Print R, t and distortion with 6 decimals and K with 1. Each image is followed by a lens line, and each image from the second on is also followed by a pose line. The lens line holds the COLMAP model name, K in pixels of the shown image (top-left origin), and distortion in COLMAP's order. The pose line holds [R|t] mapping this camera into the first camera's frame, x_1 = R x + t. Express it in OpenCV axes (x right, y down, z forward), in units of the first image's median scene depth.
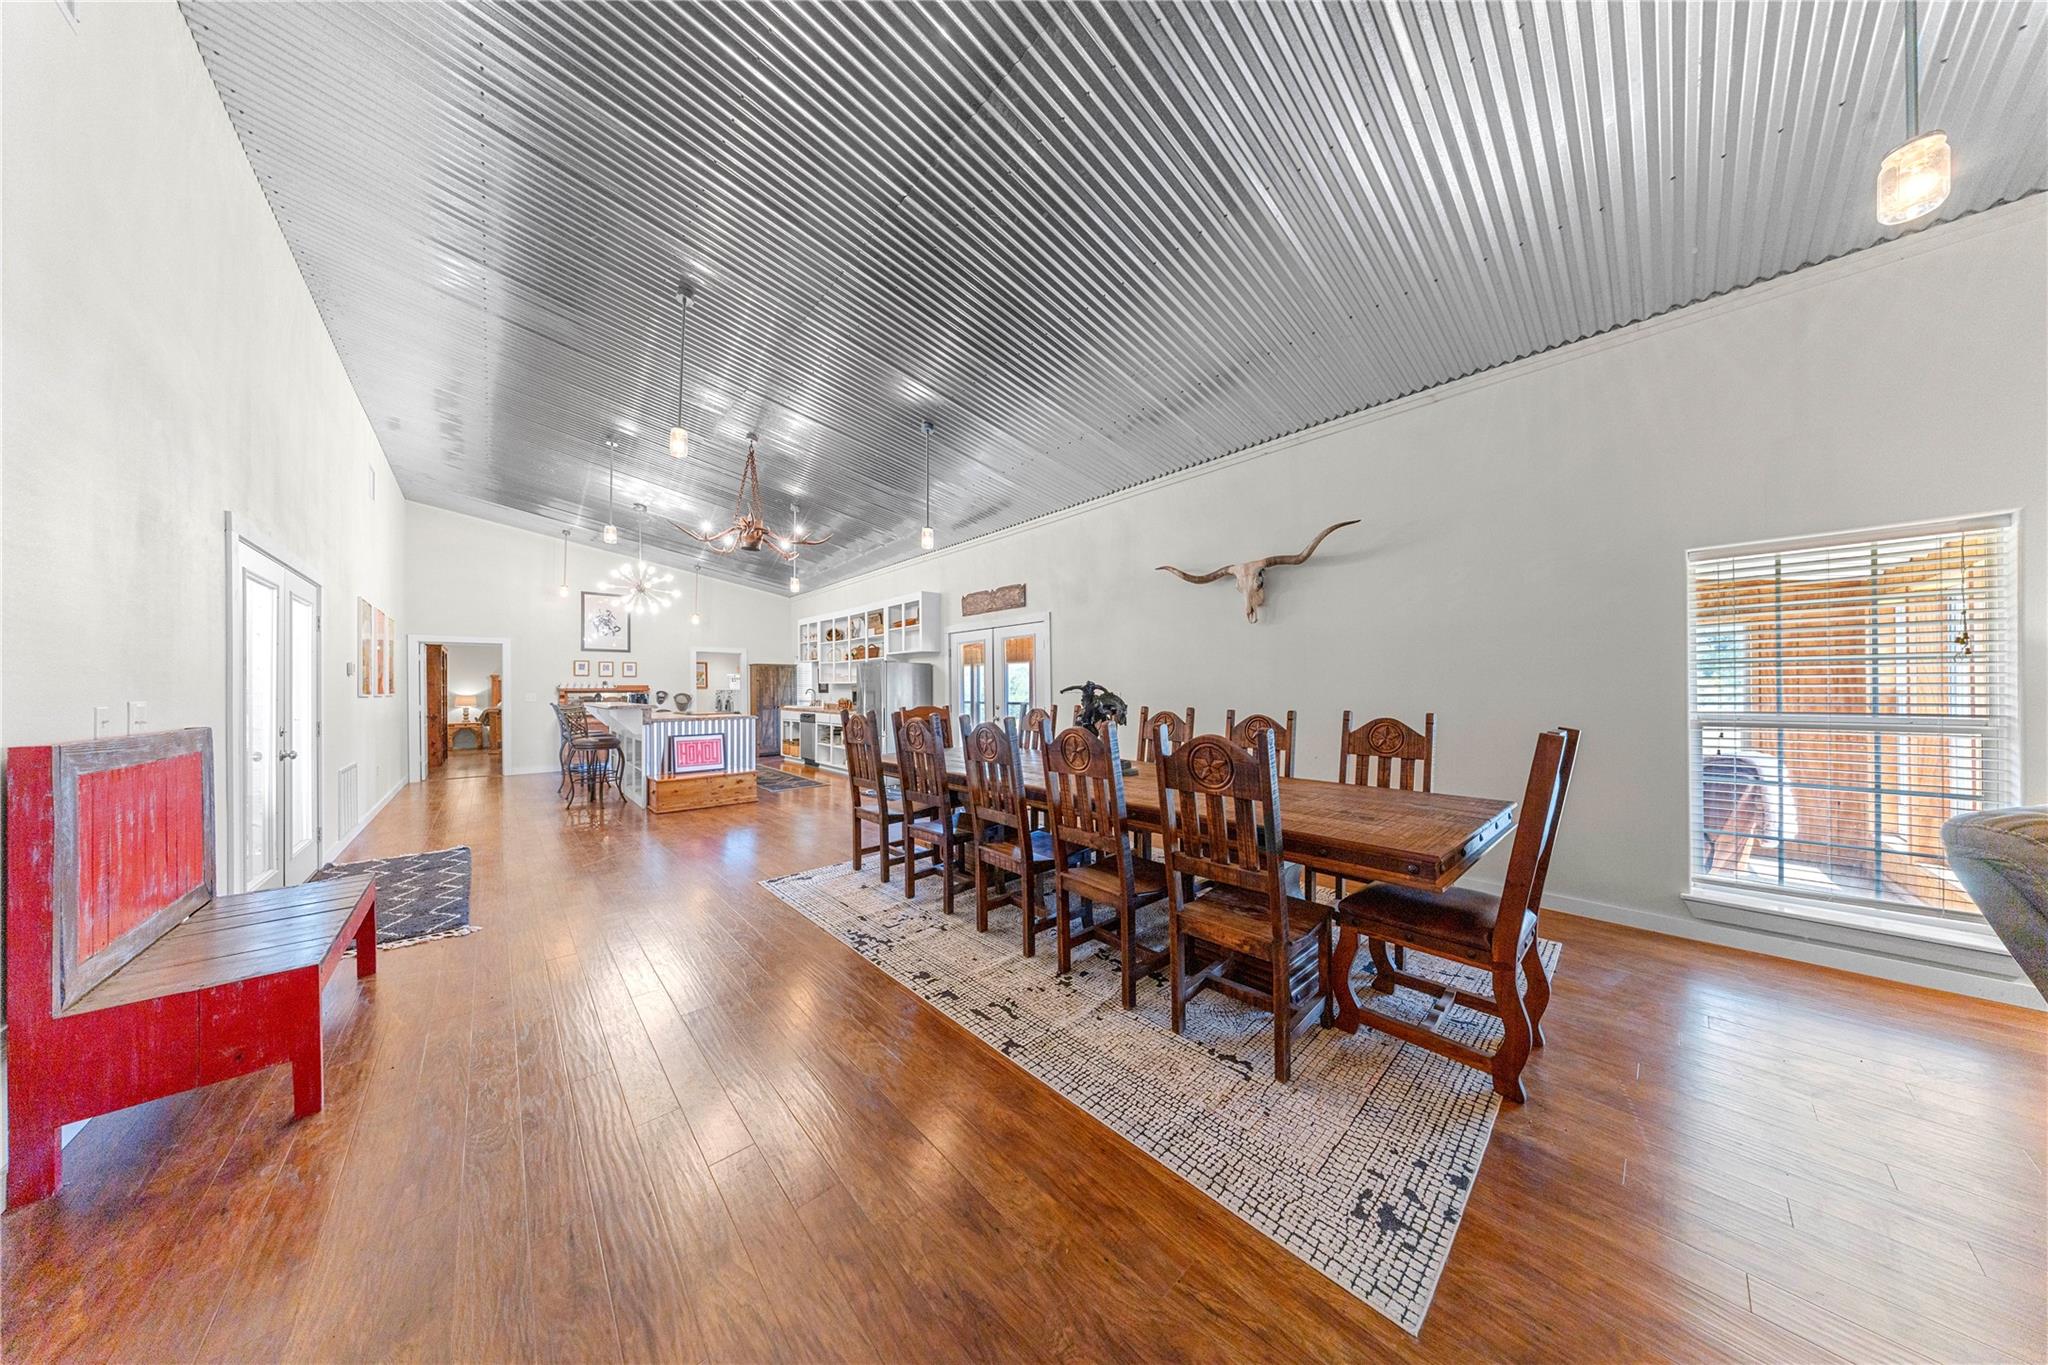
lens RADIAL K [[580.0, 0, 1024.0], [0, 580.0, 682.5], [0, 0, 1]] dist [0.000046, -0.000034]
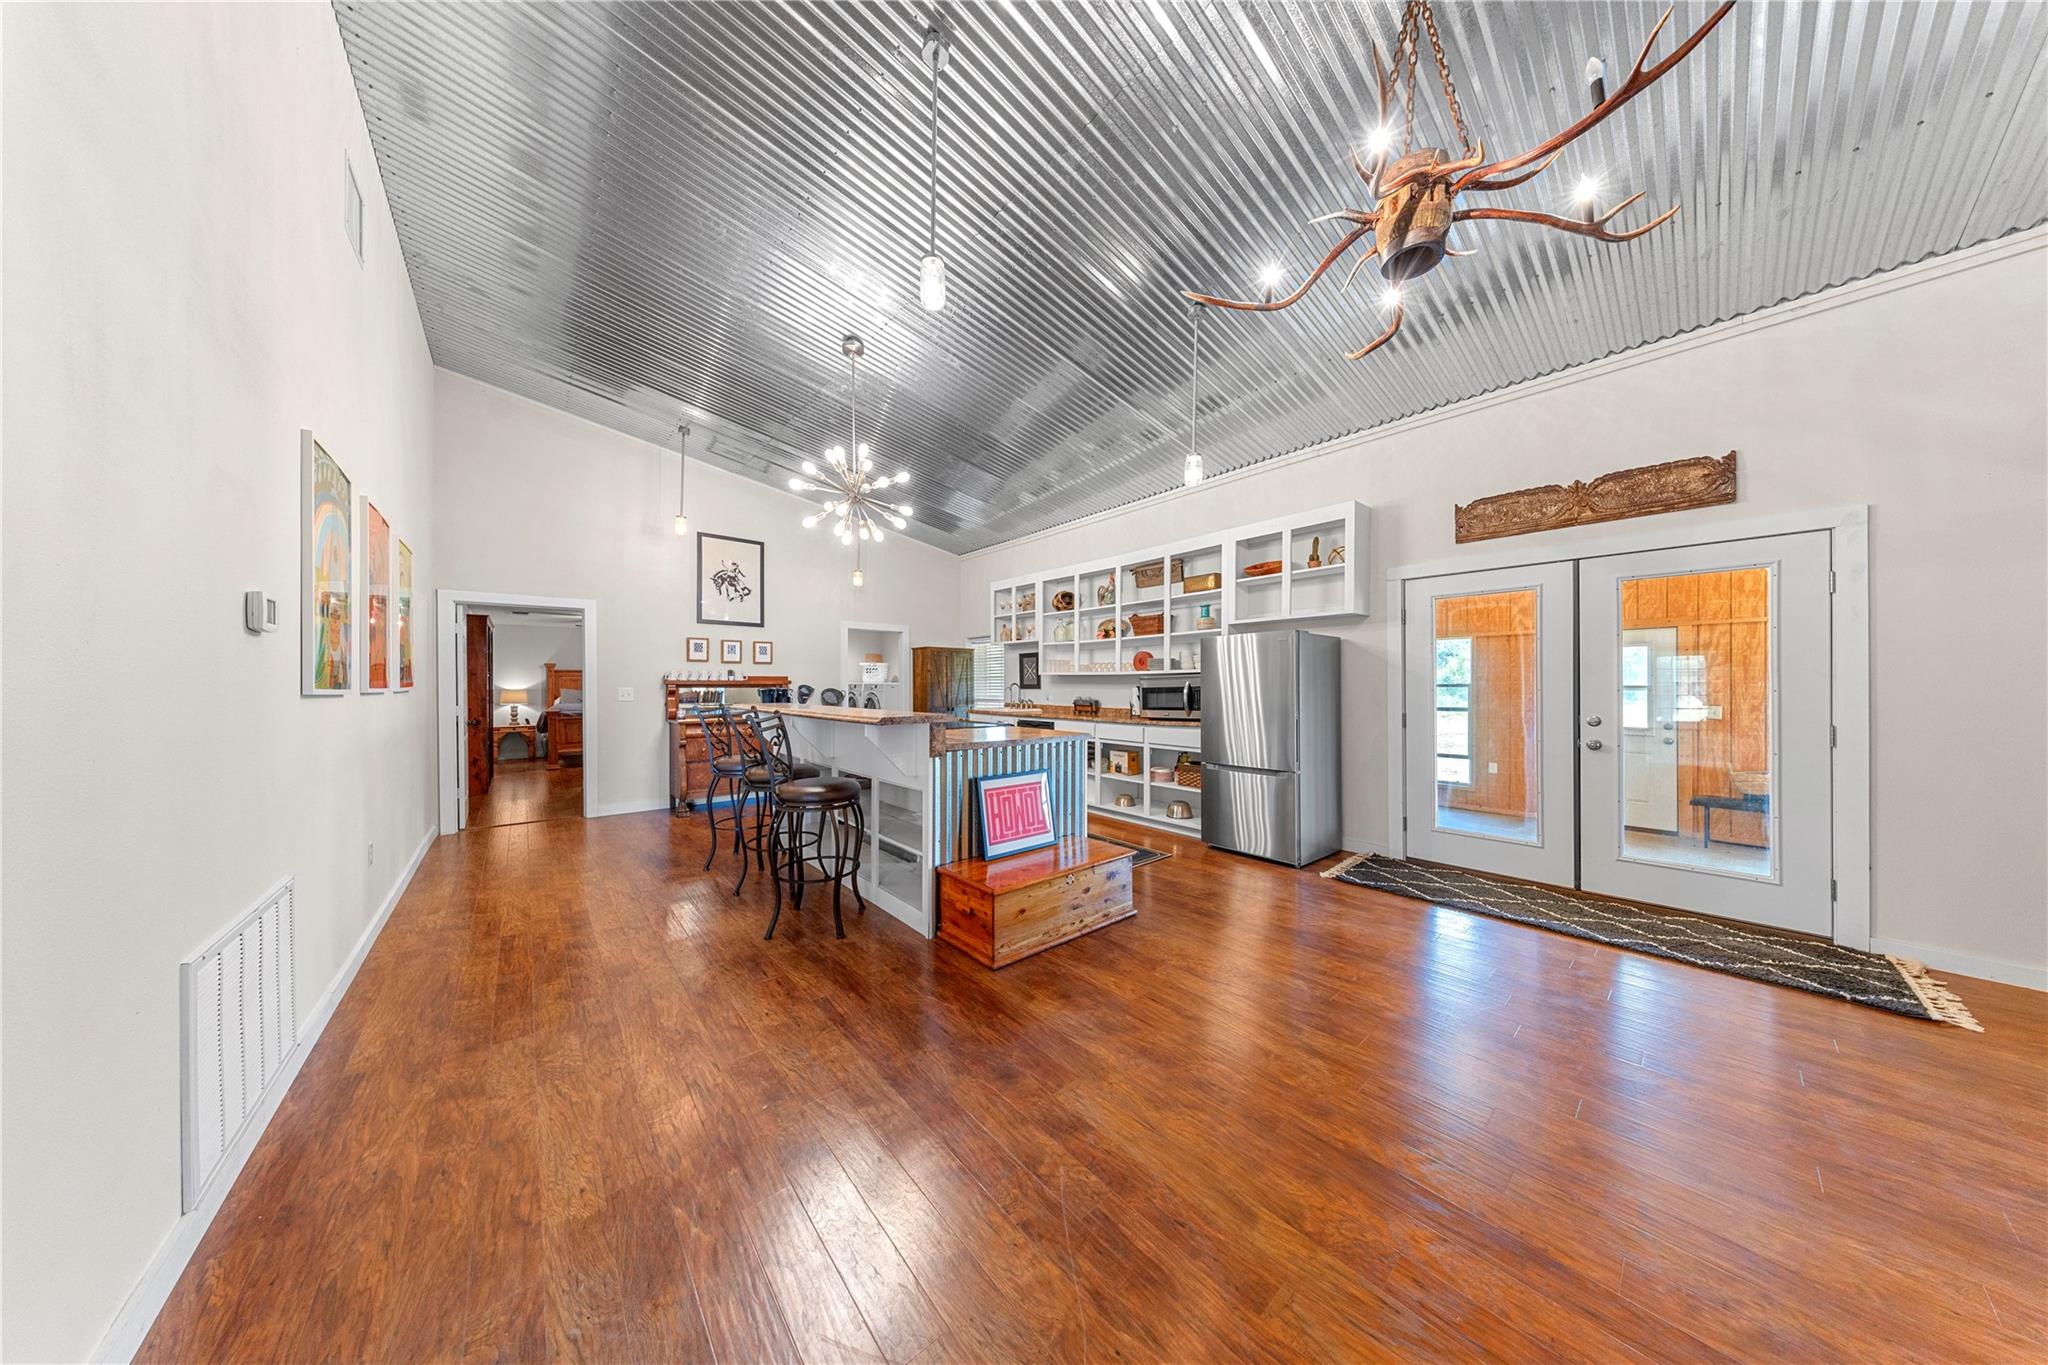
lens RADIAL K [[580.0, 0, 1024.0], [0, 580.0, 682.5], [0, 0, 1]] dist [0.000046, -0.000034]
pose [[0.999527, 0.004499, -0.030410, -0.374882], [-0.004333, 0.999975, 0.005546, 0.007293], [0.030434, -0.005412, 0.999522, 0.358213]]
